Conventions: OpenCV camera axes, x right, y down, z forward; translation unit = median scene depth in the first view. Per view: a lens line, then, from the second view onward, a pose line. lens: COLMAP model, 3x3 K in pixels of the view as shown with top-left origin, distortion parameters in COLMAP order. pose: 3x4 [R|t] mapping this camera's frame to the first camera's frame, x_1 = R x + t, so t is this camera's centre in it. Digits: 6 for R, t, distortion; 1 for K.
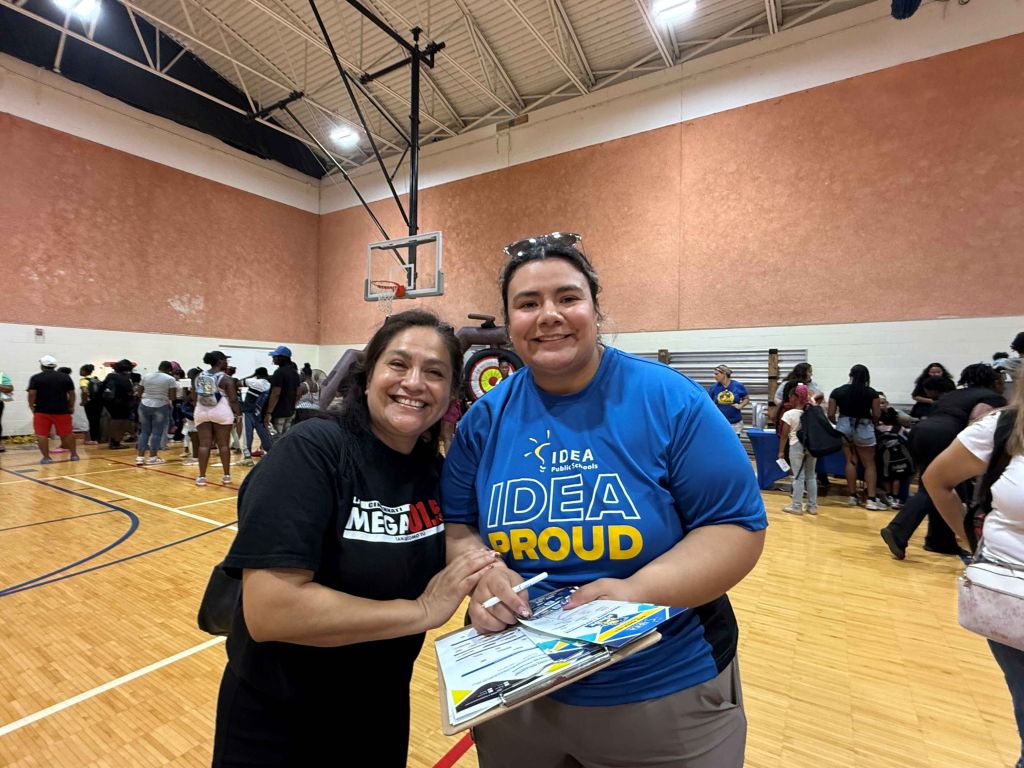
lens RADIAL K [[503.5, 0, 509.7], [0, 503.5, 391.3], [0, 0, 1]] dist [-0.000227, 0.001040]
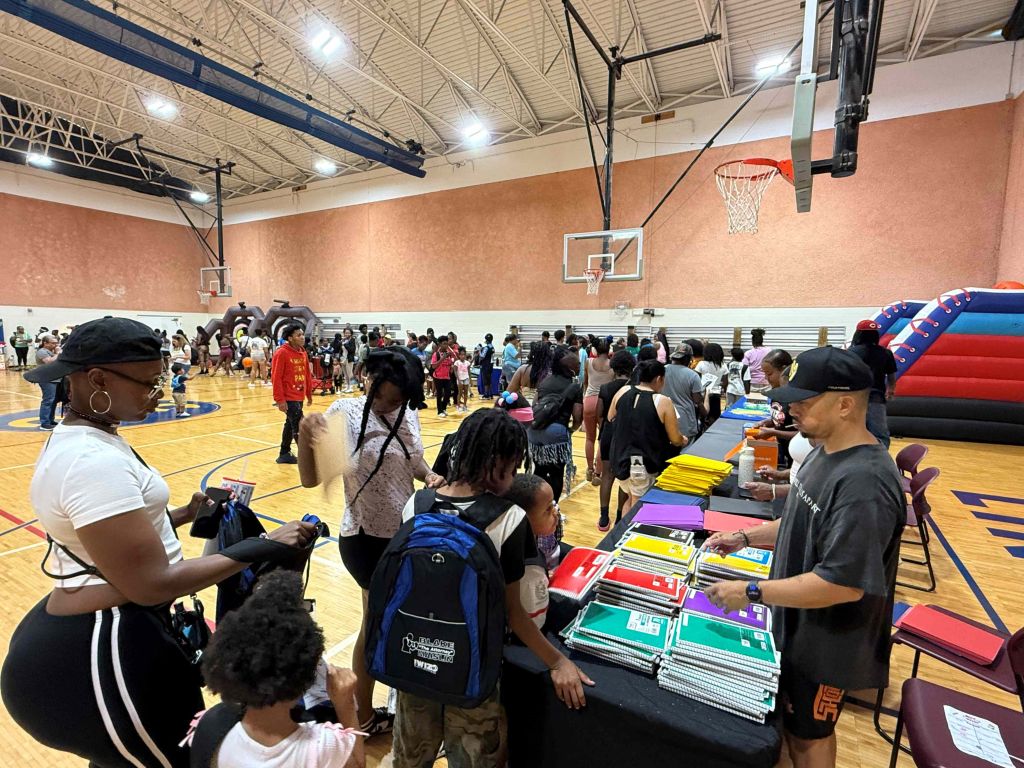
lens RADIAL K [[503.5, 0, 514.2], [0, 503.5, 391.8], [0, 0, 1]] dist [-0.000227, 0.001040]
pose [[0.999098, -0.000535, 0.042466, 0.735206], [-0.003511, 0.995457, 0.095148, -0.000584], [-0.042324, -0.095211, 0.994557, -0.905801]]
